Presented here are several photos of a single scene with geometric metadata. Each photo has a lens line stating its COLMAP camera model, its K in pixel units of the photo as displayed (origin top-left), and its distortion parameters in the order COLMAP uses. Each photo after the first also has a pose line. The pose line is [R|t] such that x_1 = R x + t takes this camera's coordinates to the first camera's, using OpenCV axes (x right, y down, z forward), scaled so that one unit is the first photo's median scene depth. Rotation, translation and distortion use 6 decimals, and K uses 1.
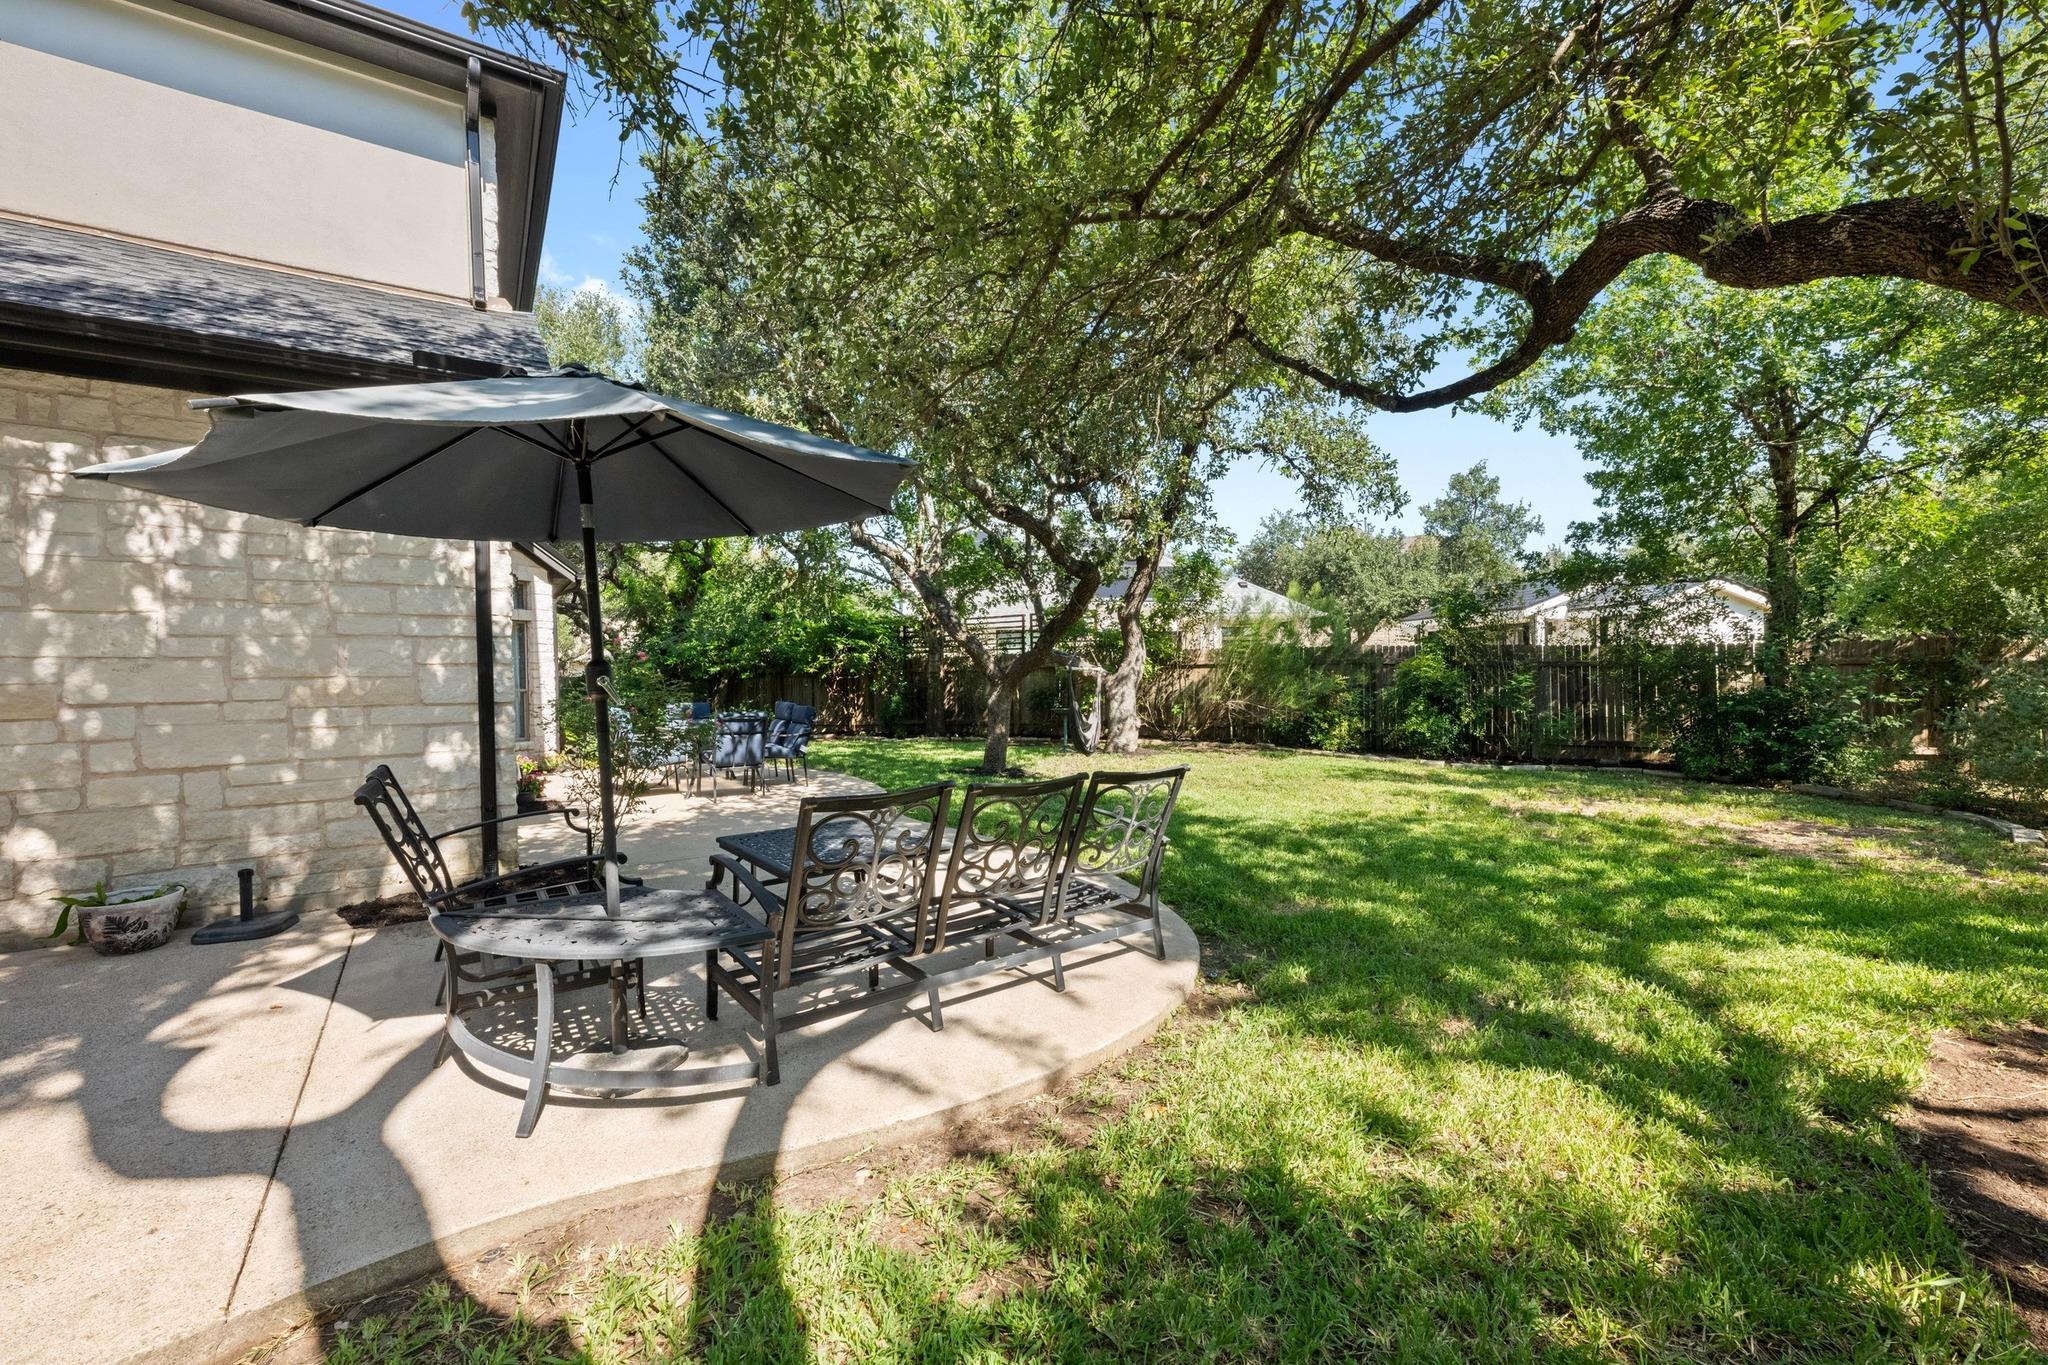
lens RADIAL K [[816.2, 0, 1020.9], [0, 816.2, 680.3], [0, 0, 1]] dist [-0.002589, -0.000146]
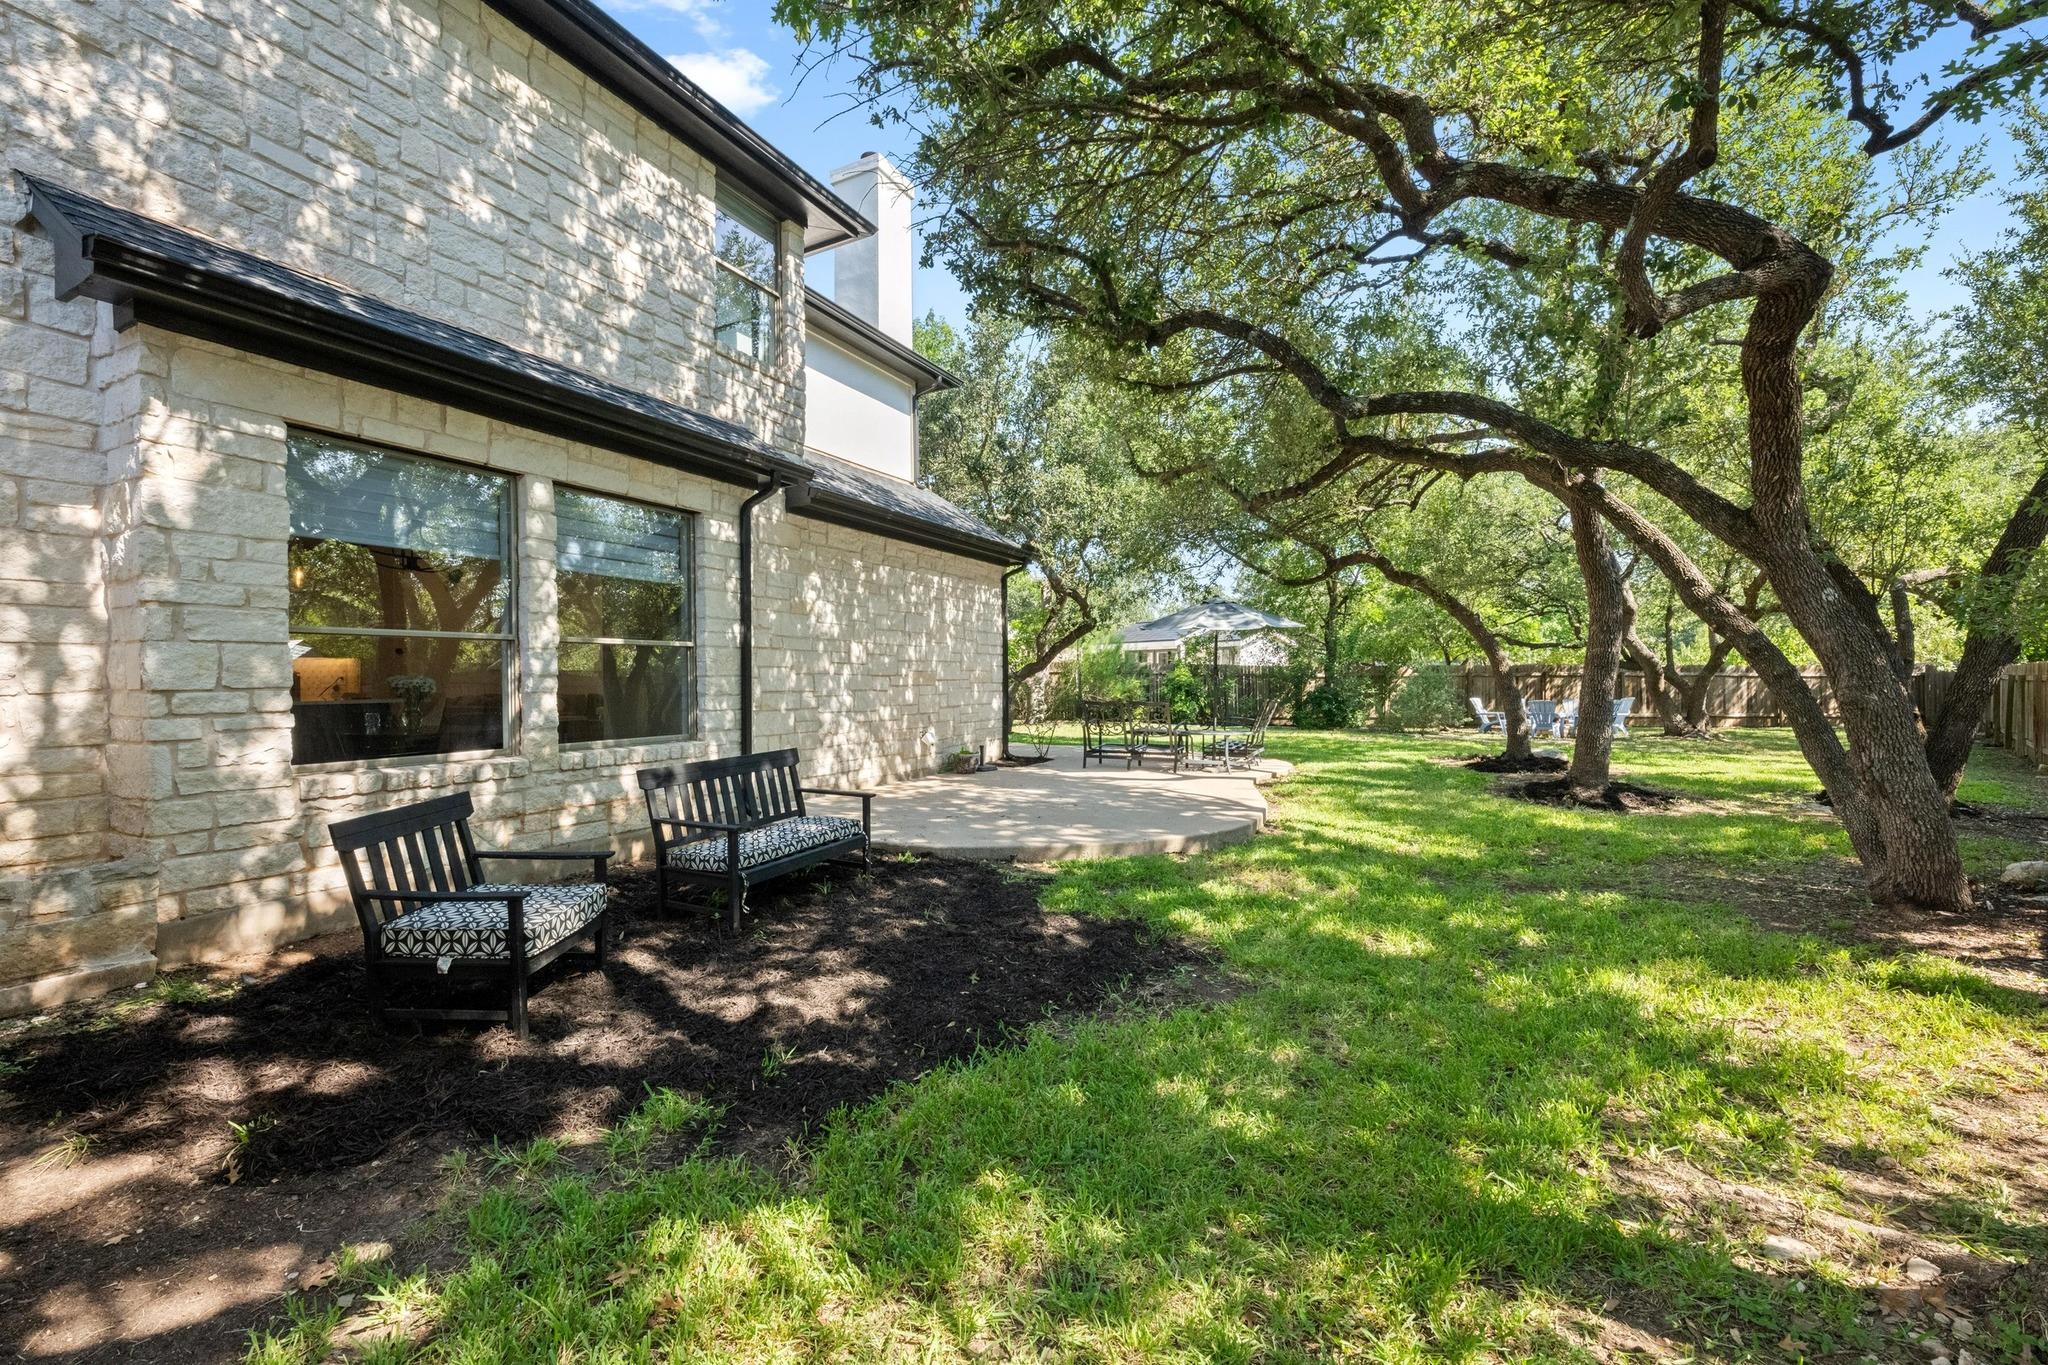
lens RADIAL K [[816.2, 0, 1025.7], [0, 816.2, 683.8], [0, 0, 1]] dist [-0.002589, -0.000146]
pose [[0.879357, 0.009618, 0.476066, -0.957616], [-0.005453, 0.999934, -0.010129, 0.030921], [-0.476132, 0.006311, 0.879351, -0.617986]]
